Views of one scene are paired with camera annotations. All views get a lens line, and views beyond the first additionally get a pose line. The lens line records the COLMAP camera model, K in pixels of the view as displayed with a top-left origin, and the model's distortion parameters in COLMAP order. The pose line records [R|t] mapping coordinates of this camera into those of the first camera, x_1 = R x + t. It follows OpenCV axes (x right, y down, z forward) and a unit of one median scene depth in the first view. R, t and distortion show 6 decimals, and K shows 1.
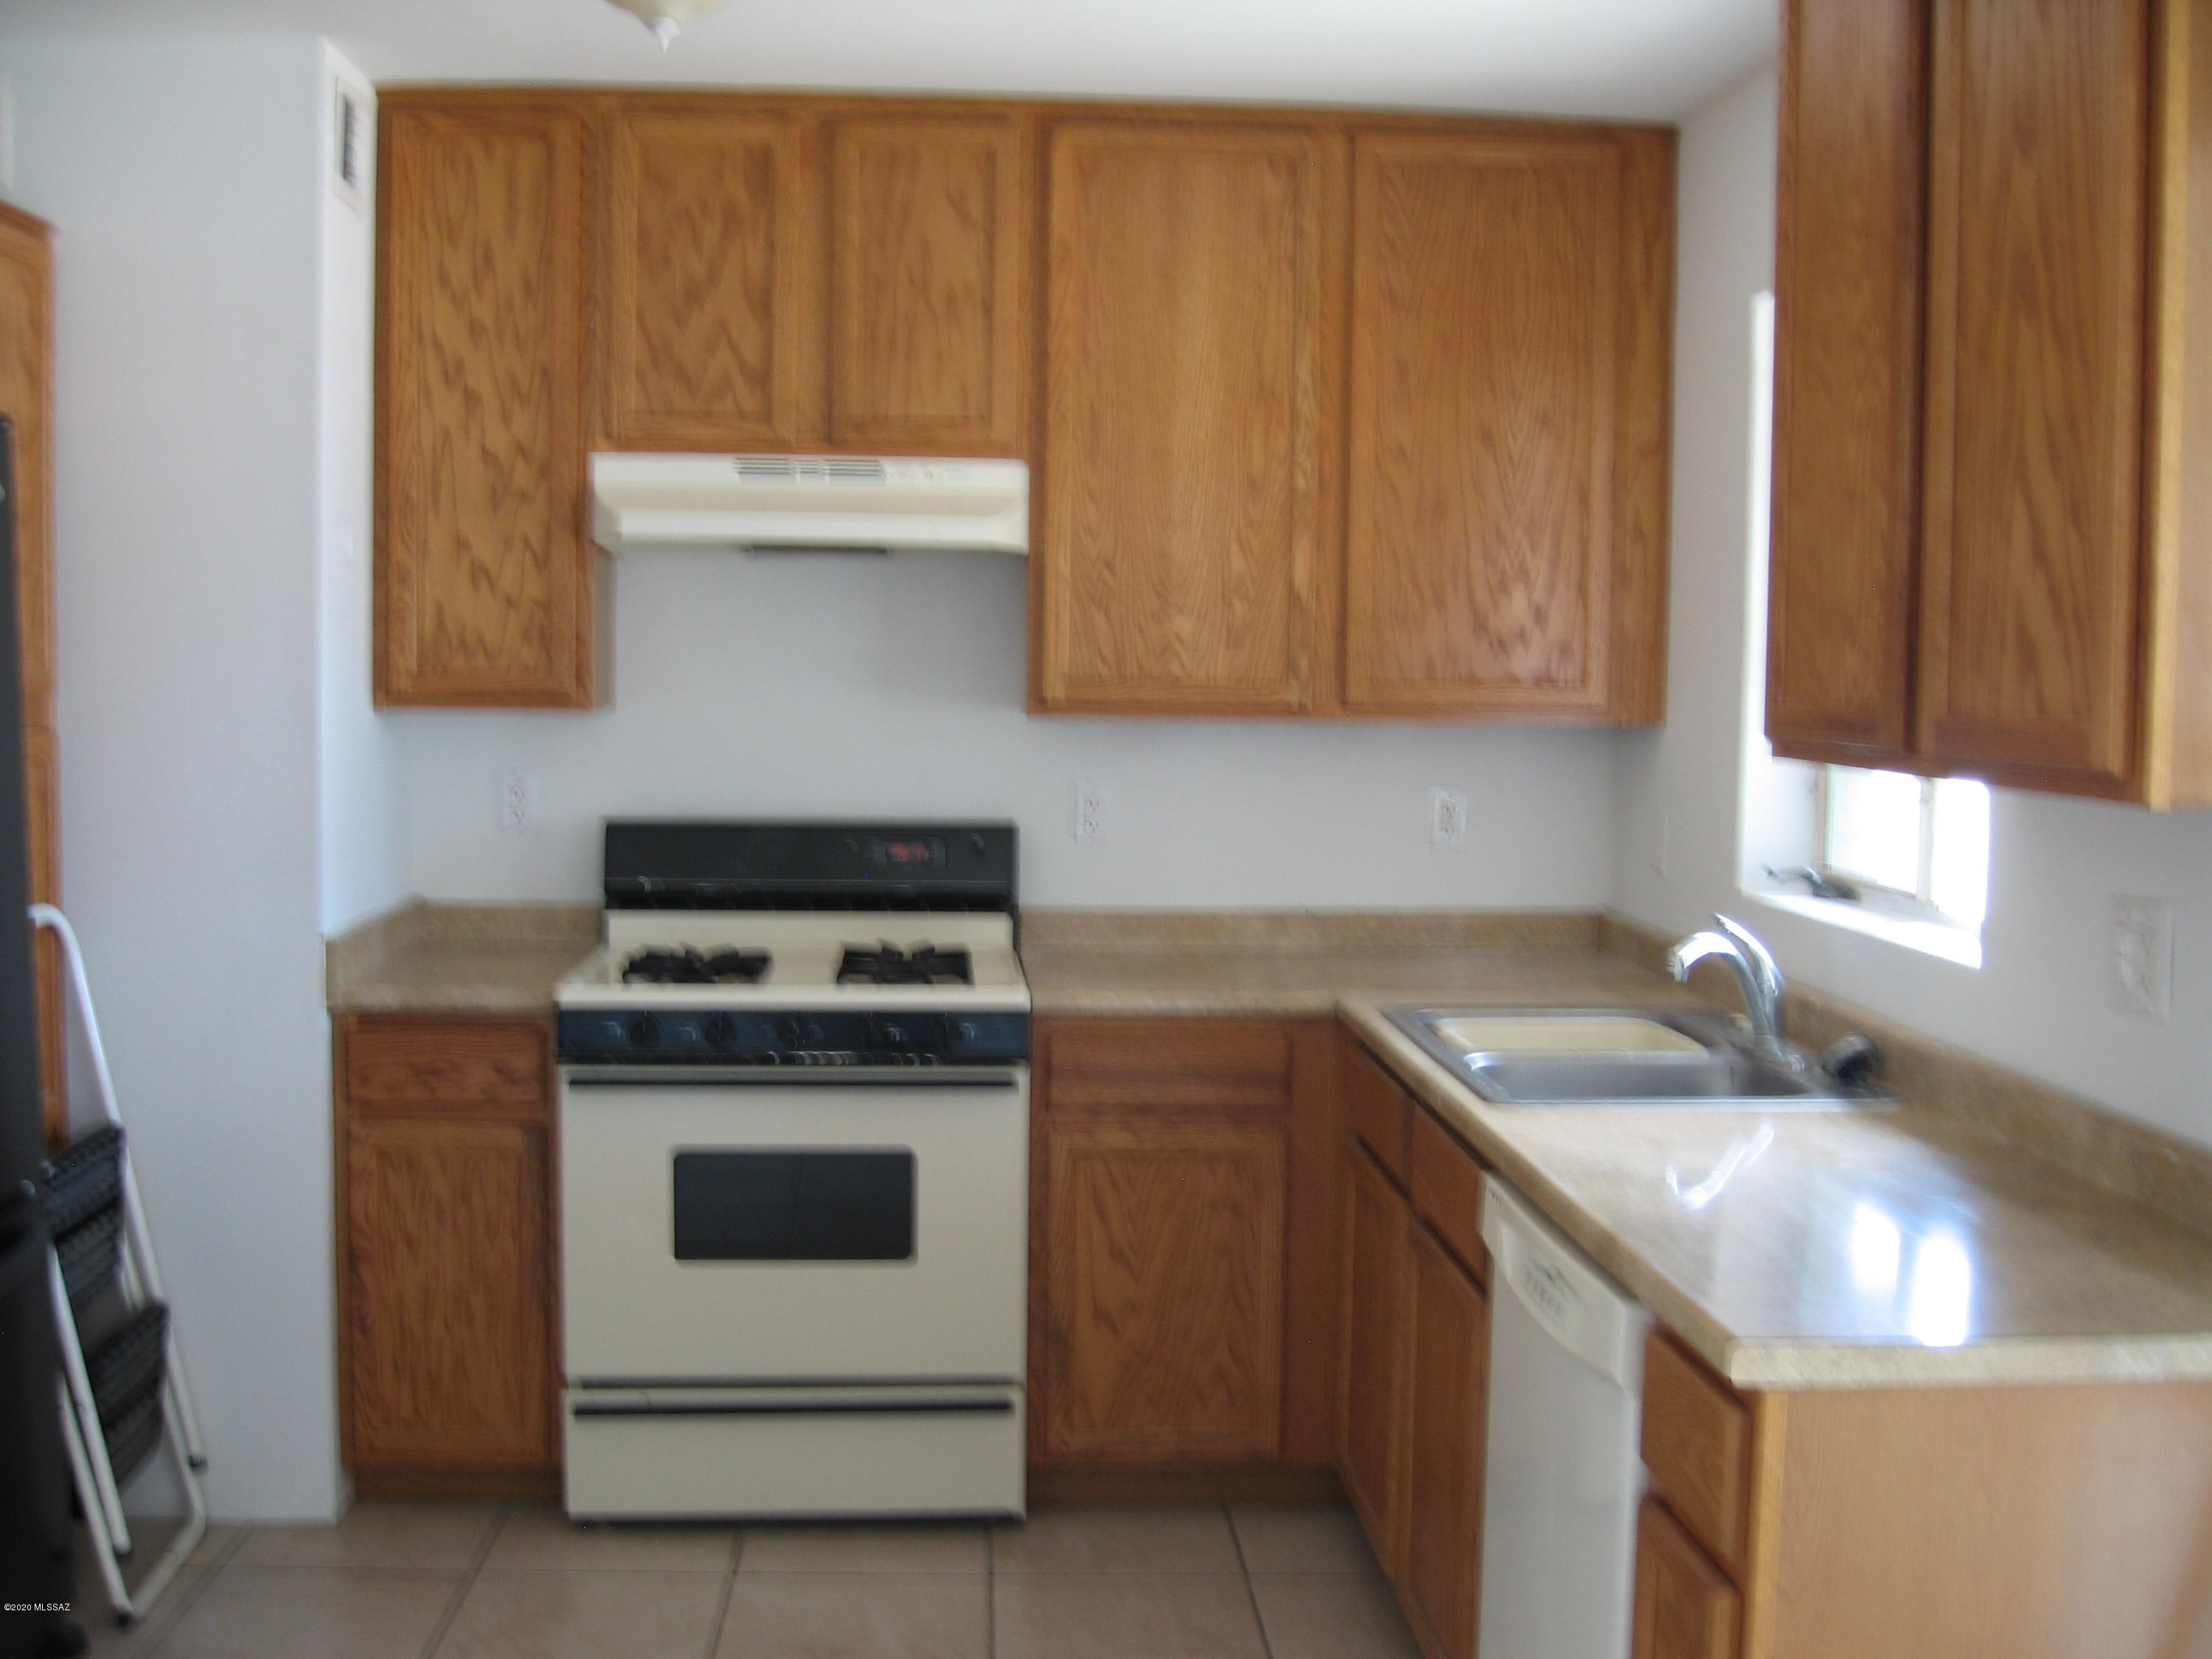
lens RADIAL K [[2458.5, 0, 1107.3], [0, 2458.5, 830.0], [0, 0, 1]] dist [-0.119957, 0.049241]
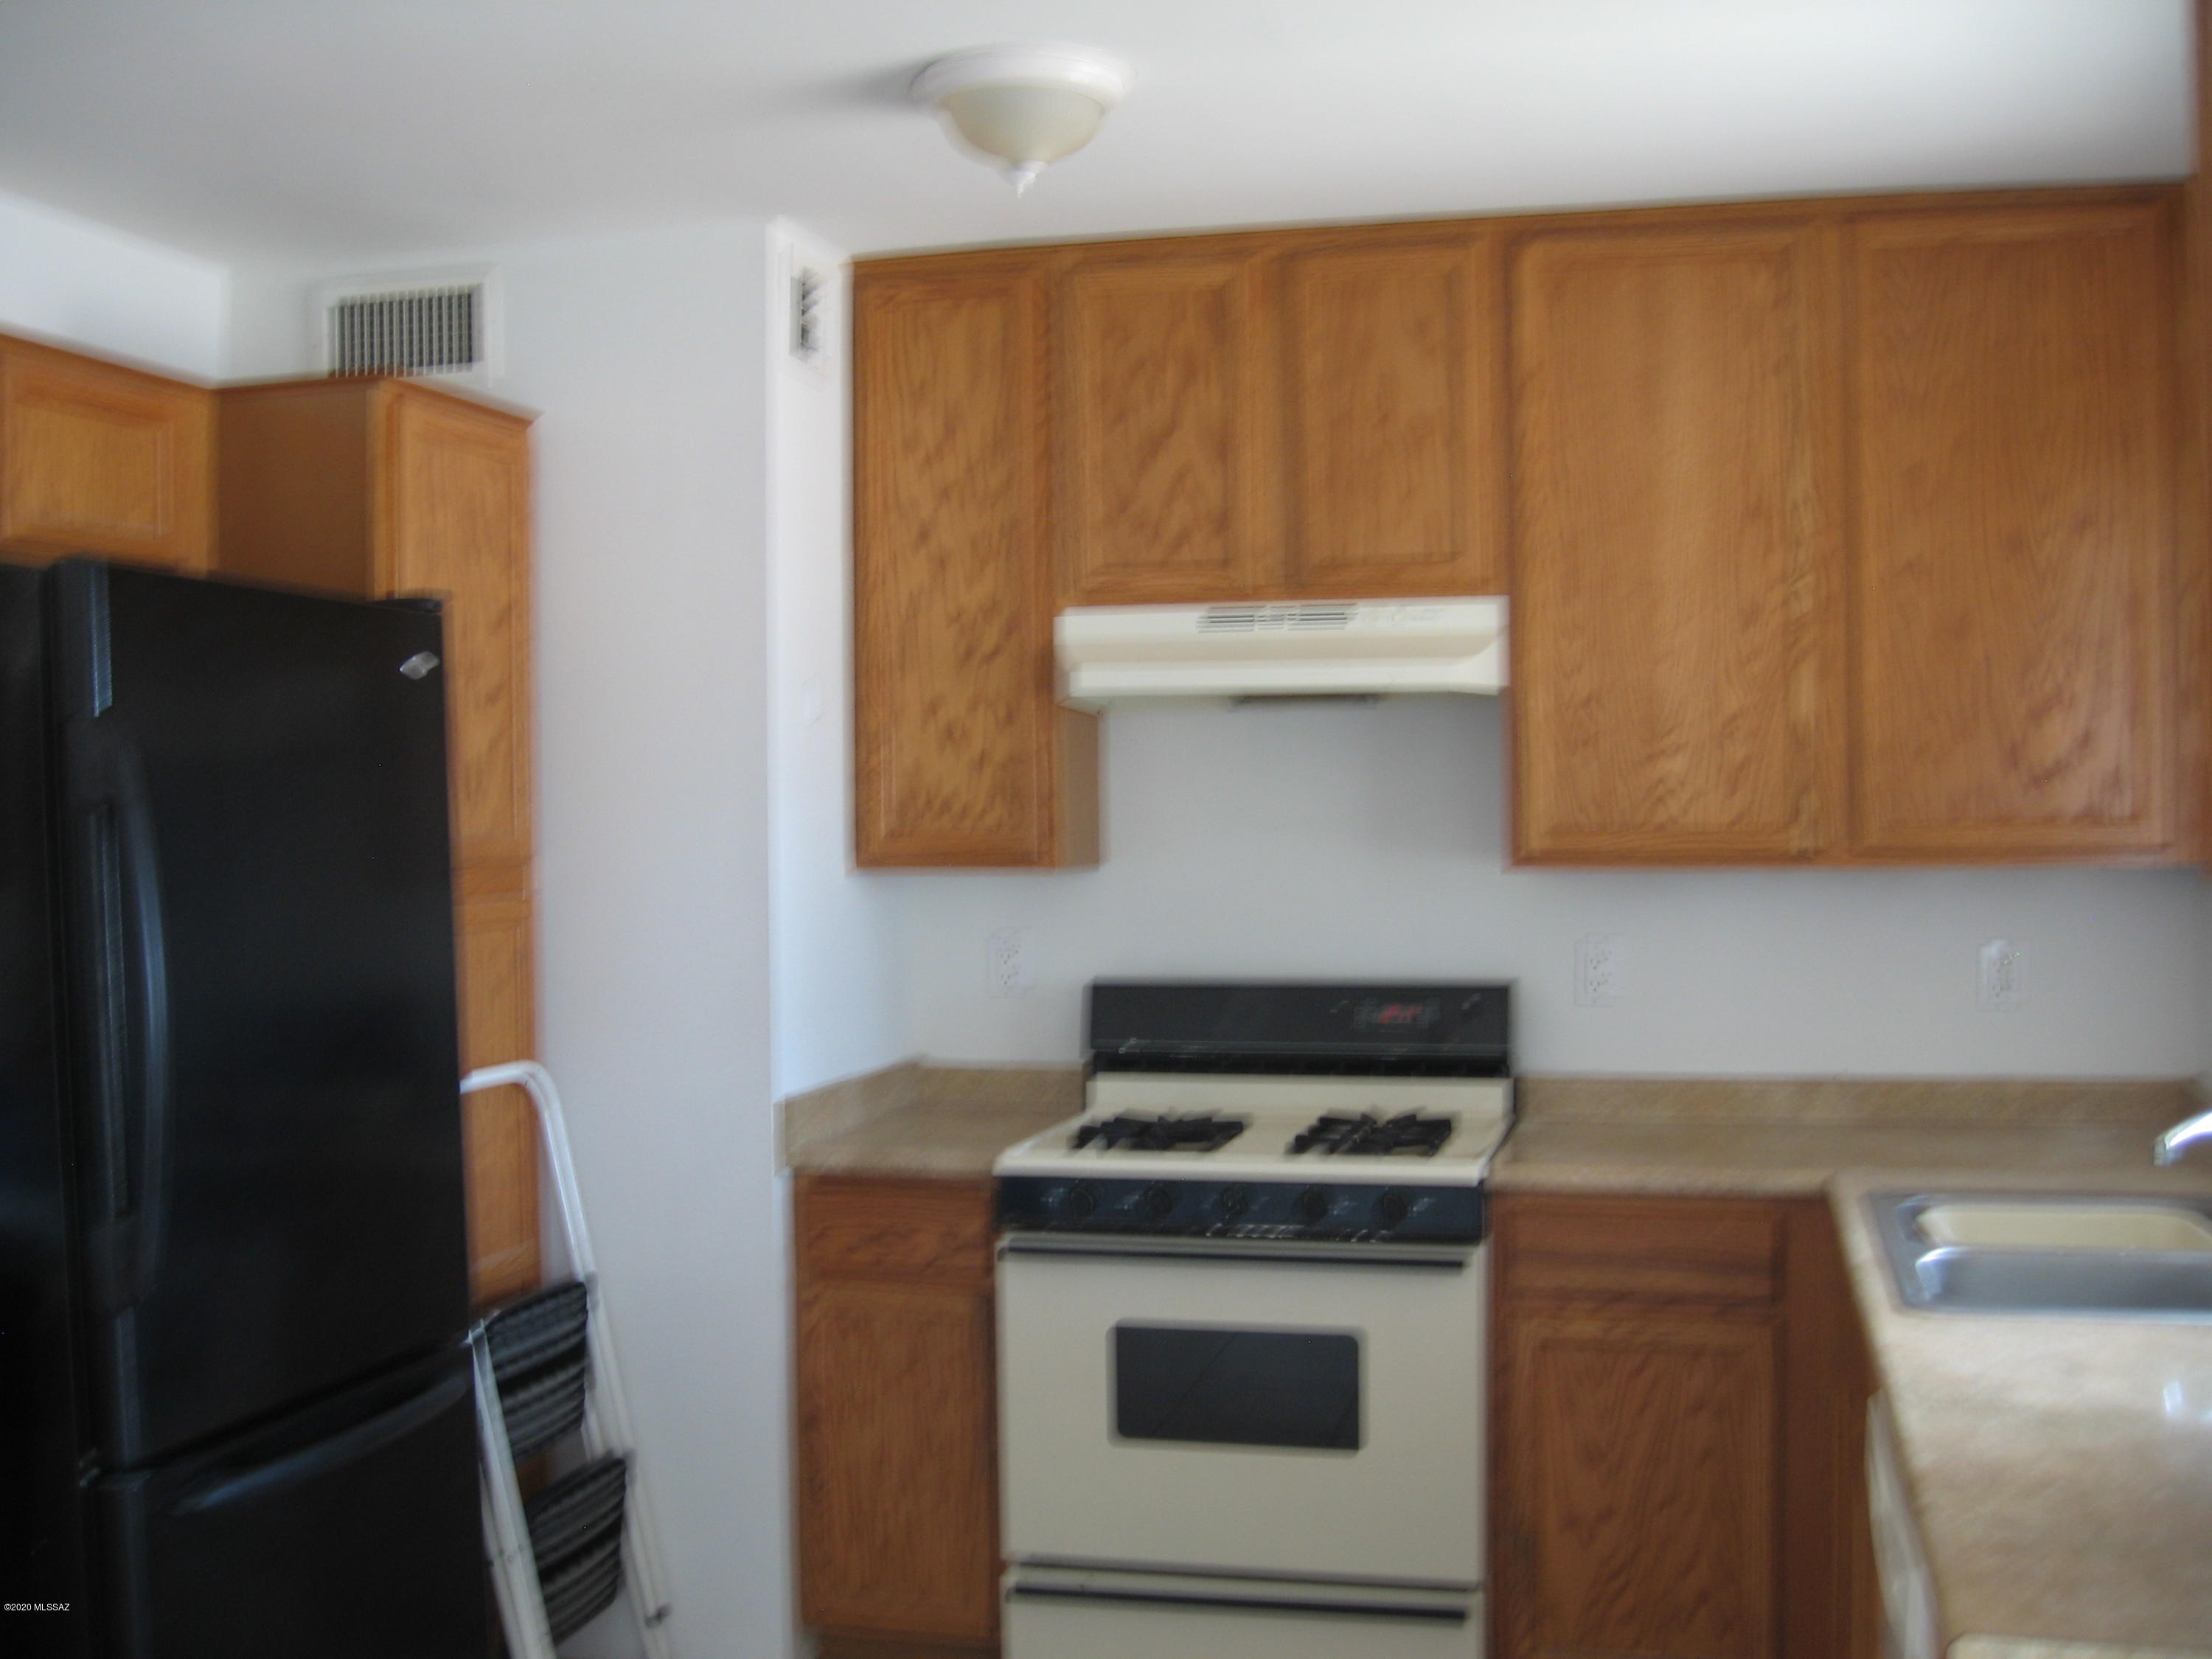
lens RADIAL K [[2458.5, 0, 1107.3], [0, 2458.5, 830.0], [0, 0, 1]] dist [-0.119957, 0.049241]
pose [[0.947255, -0.021576, -0.319752, 0.124301], [0.000976, 0.997921, -0.064446, -0.000970], [0.320478, 0.060735, 0.945307, 0.071039]]
